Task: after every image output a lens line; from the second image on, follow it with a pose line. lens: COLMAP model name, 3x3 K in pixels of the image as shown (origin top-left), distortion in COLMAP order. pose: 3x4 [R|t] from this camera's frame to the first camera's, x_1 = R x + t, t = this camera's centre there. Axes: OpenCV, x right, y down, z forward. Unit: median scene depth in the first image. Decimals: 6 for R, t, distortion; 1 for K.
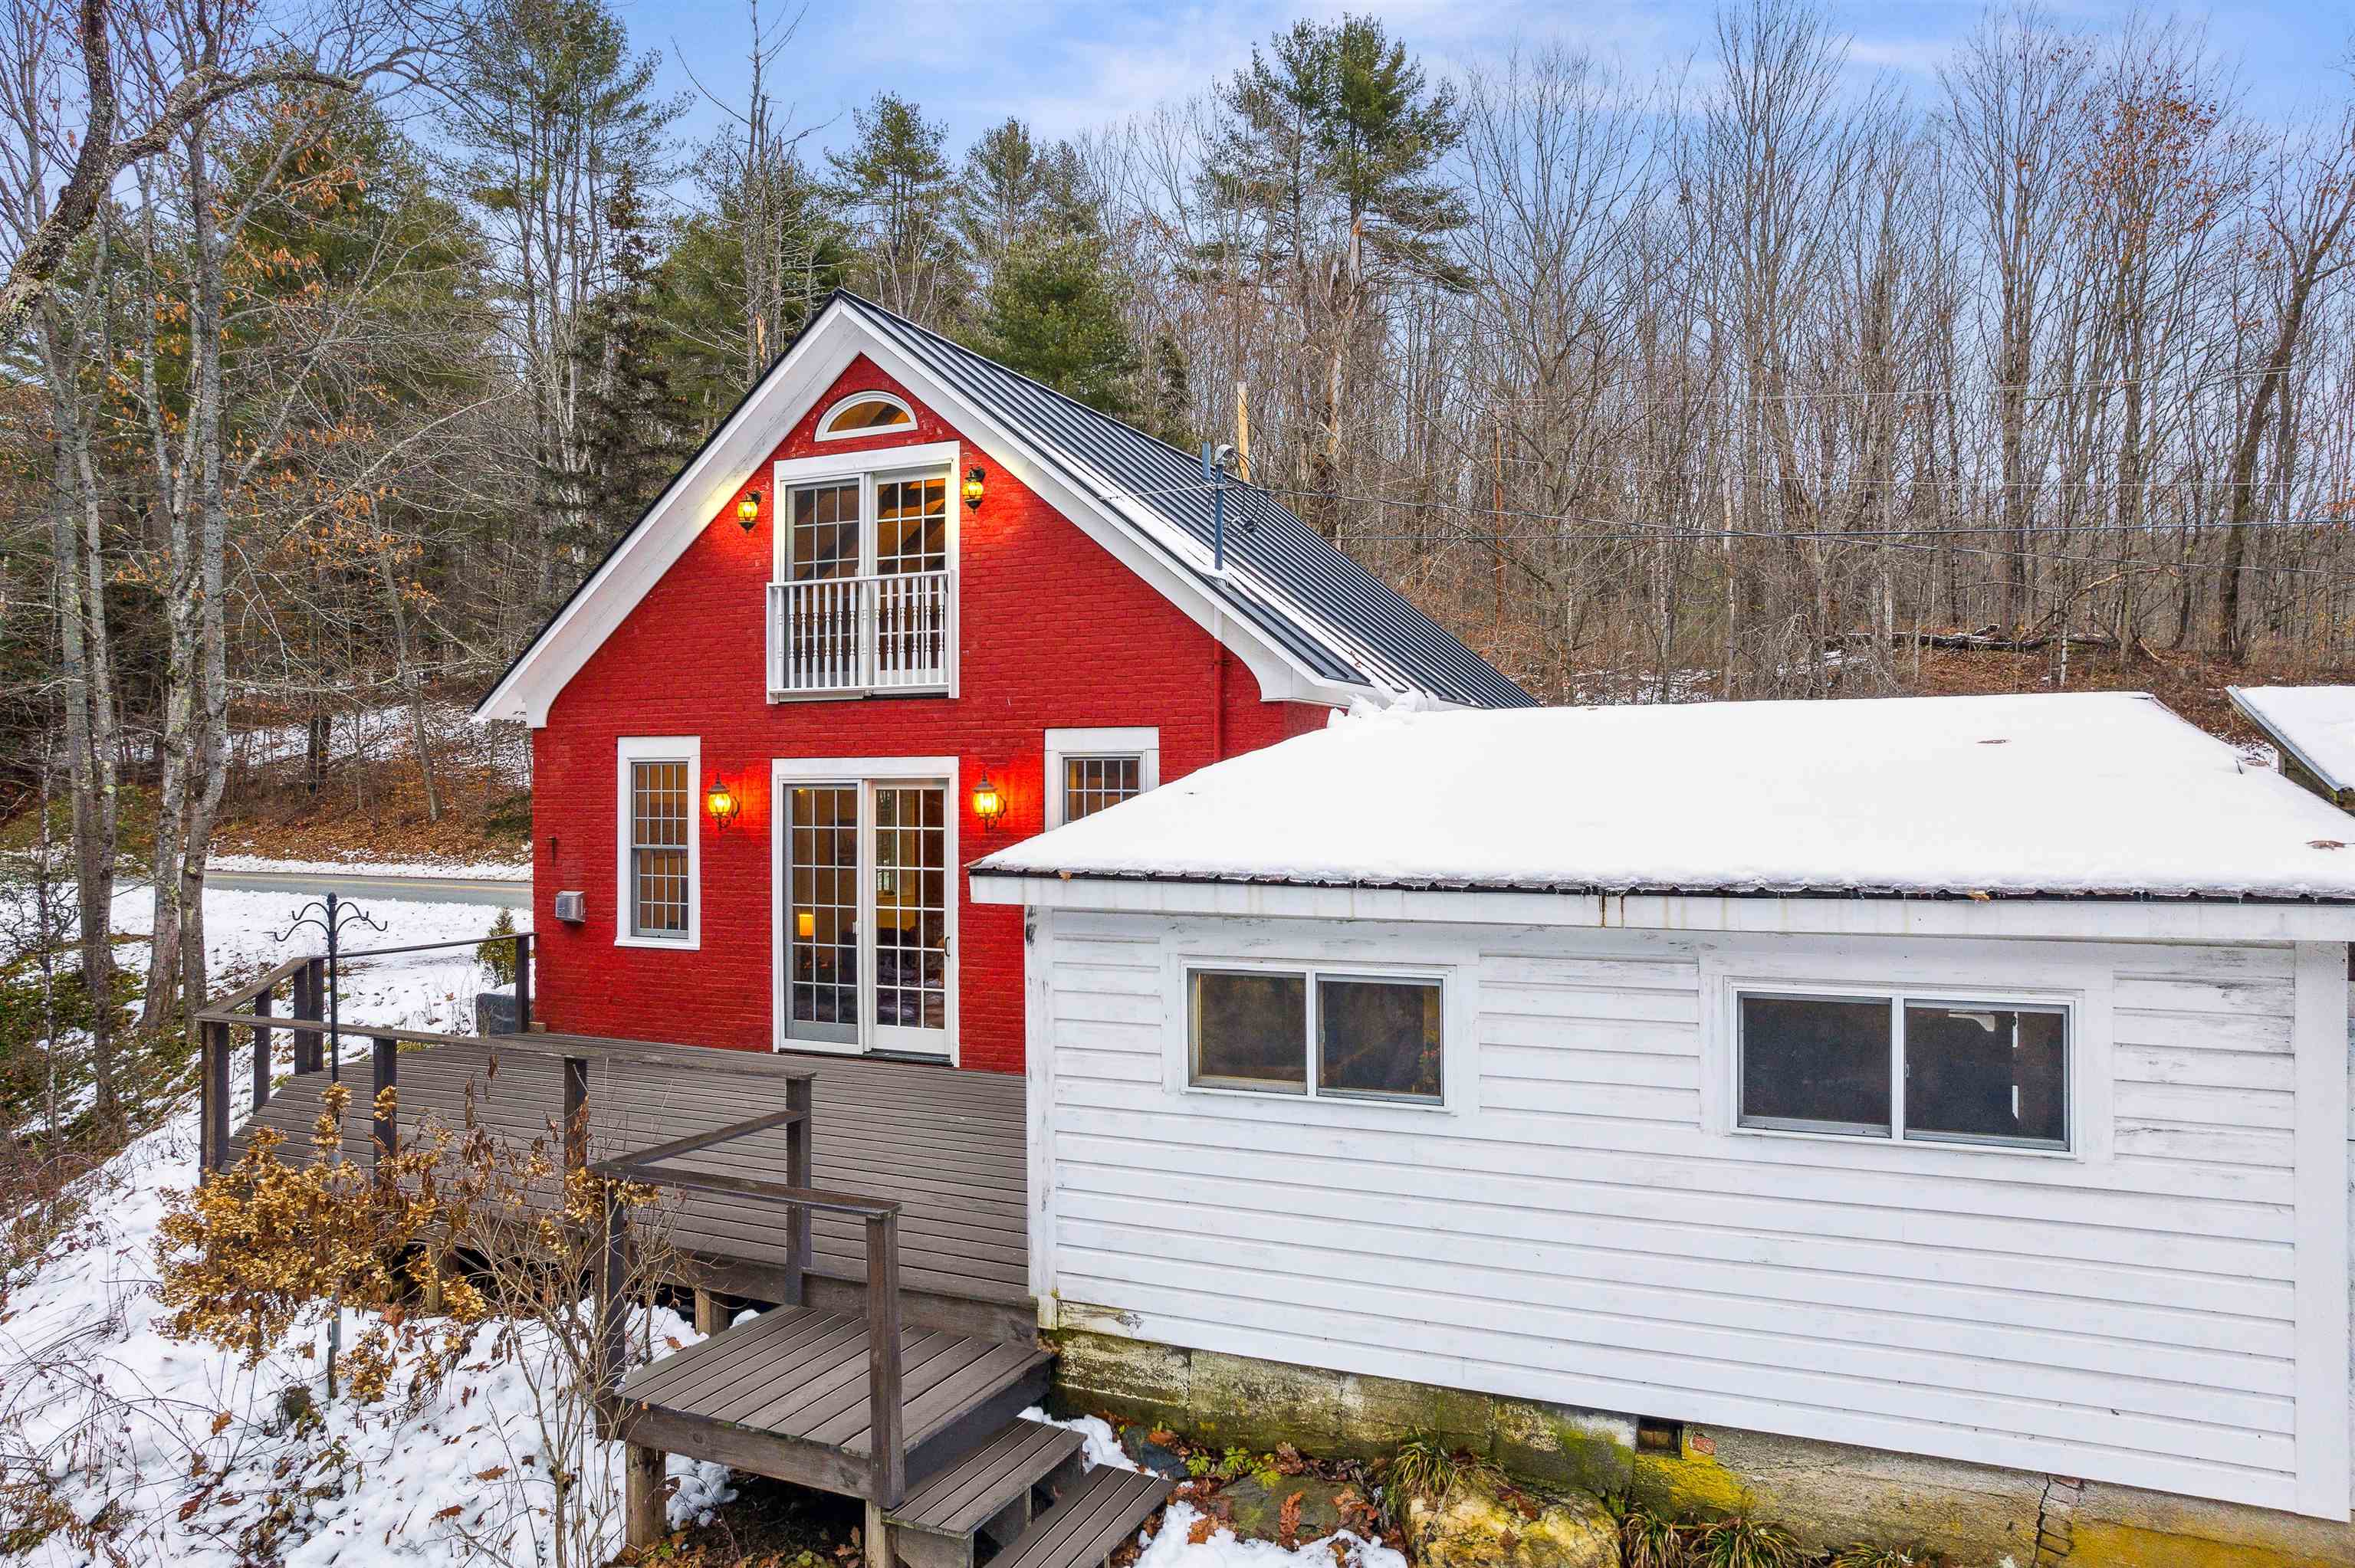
lens RADIAL K [[1520.0, 0, 1185.5], [0, 1520.0, 794.9], [0, 0, 1]] dist [0.000712, -0.000400]
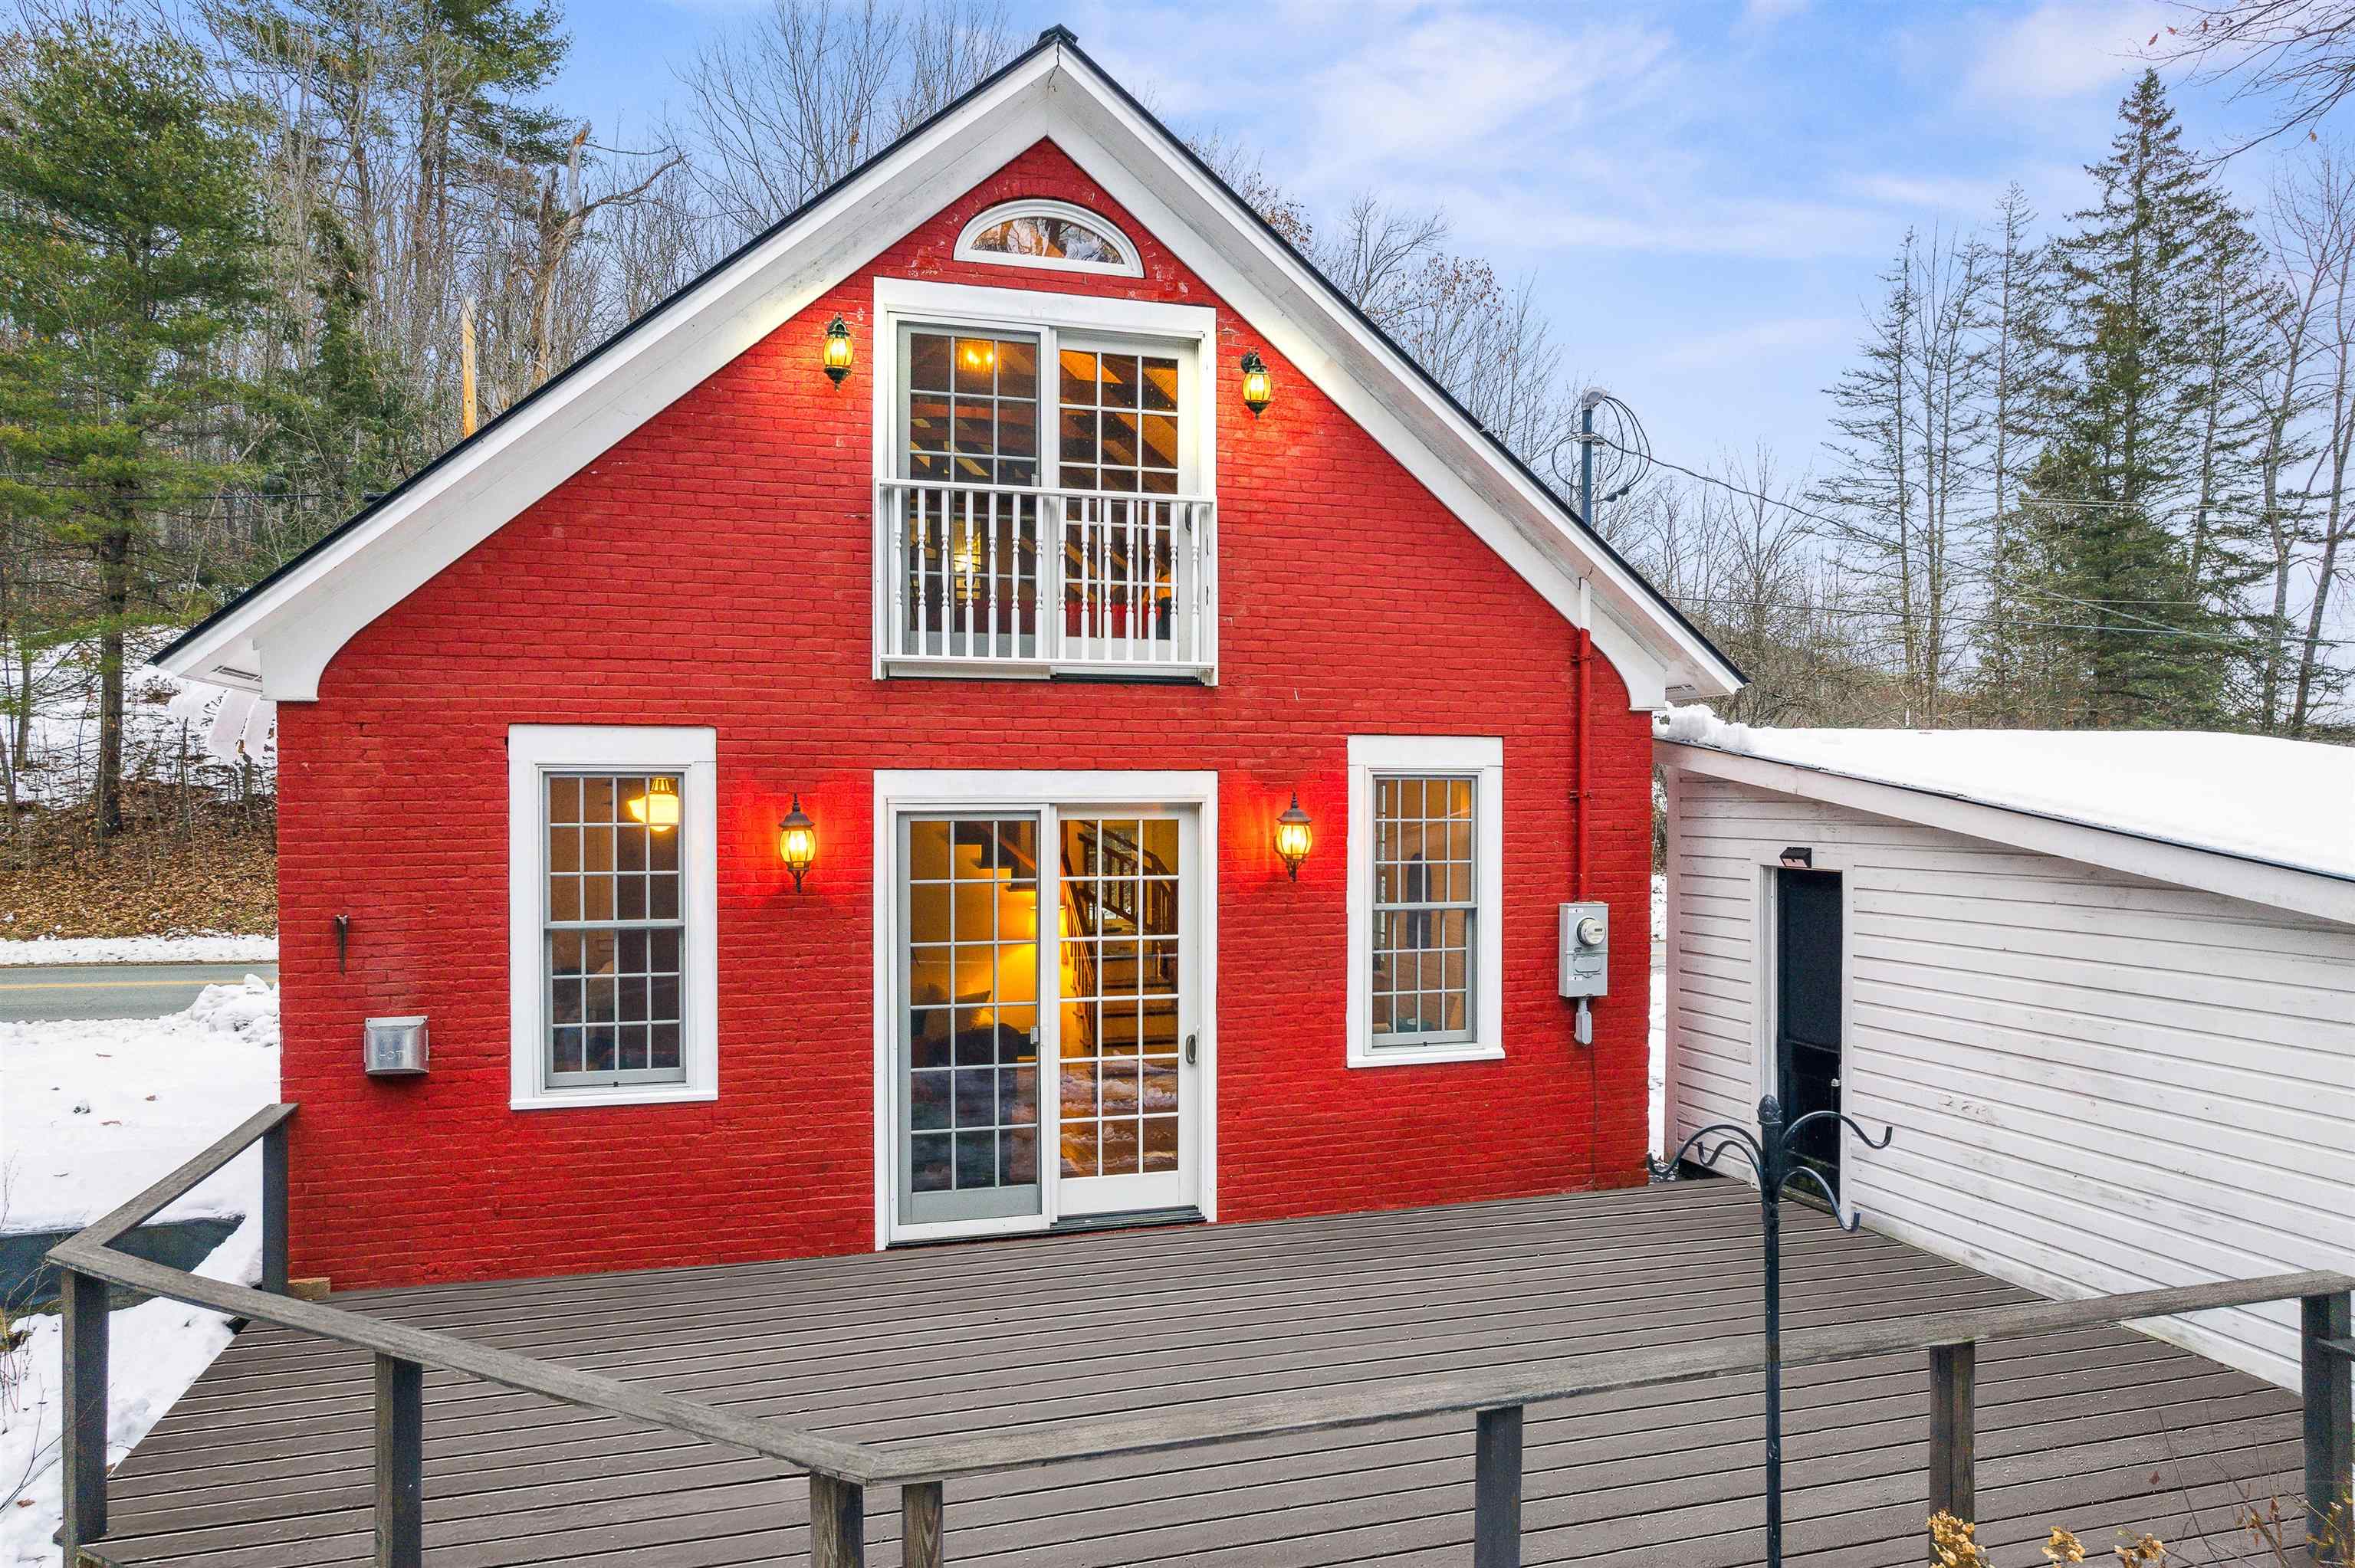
lens RADIAL K [[1520.0, 0, 1180.1], [0, 1520.0, 791.5], [0, 0, 1]] dist [0.000712, -0.000400]
pose [[0.767417, -0.009548, 0.641077, -0.579805], [-0.007790, 0.999676, 0.024213, -0.031680], [-0.641101, -0.023576, 0.767095, 0.466800]]
